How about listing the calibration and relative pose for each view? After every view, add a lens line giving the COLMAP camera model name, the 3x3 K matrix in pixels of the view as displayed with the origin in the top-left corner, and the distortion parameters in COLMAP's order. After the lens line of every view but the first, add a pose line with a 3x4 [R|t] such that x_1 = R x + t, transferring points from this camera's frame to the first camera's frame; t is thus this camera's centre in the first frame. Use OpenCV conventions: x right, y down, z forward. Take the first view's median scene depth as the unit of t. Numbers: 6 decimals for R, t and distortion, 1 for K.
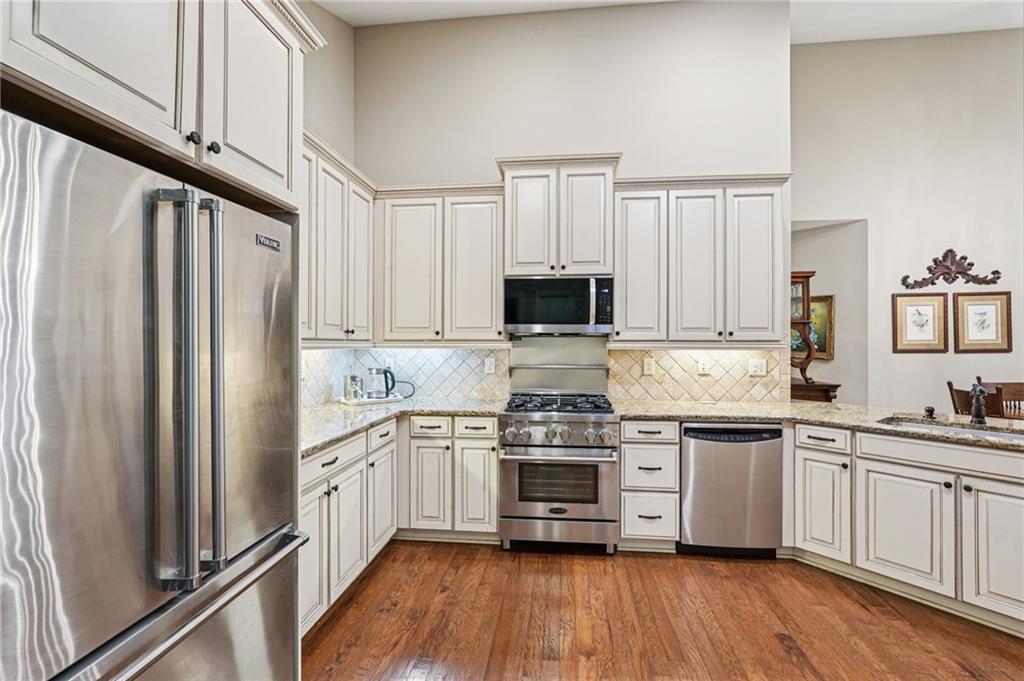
lens RADIAL K [[452.1, 0, 510.7], [0, 452.1, 339.5], [0, 0, 1]] dist [-0.008380, 0.003312]
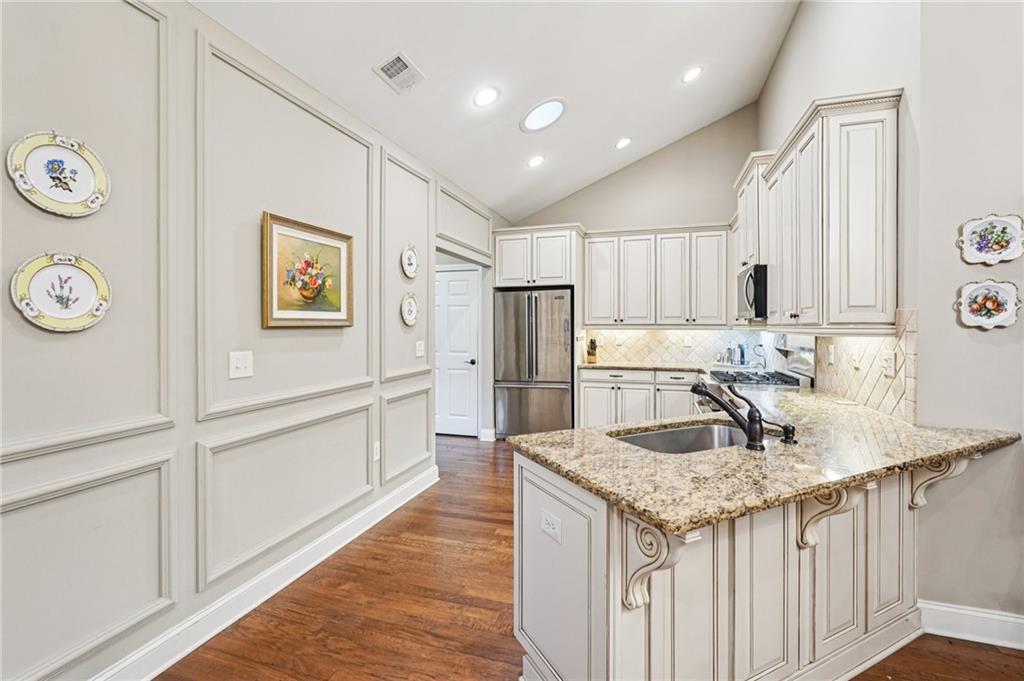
lens RADIAL K [[452.1, 0, 503.4], [0, 452.1, 327.0], [0, 0, 1]] dist [-0.008380, 0.003312]
pose [[-0.210133, -0.000022, -0.977673, 1.421504], [0.003094, 0.999995, -0.000688, 0.007435], [0.977668, -0.003170, -0.210132, 0.628857]]
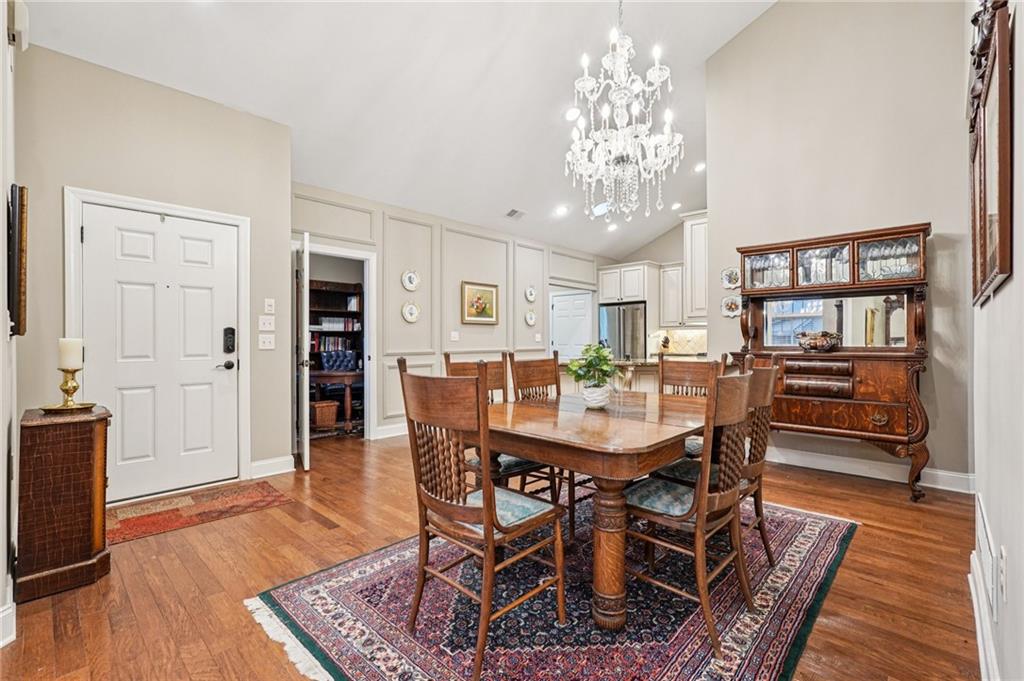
lens RADIAL K [[452.1, 0, 510.7], [0, 452.1, 340.5], [0, 0, 1]] dist [-0.008380, 0.003312]
pose [[-0.606570, -0.005355, -0.795012, 2.244351], [0.000676, 0.999973, -0.007251, 0.097343], [0.795030, -0.004935, -0.606550, 1.477344]]
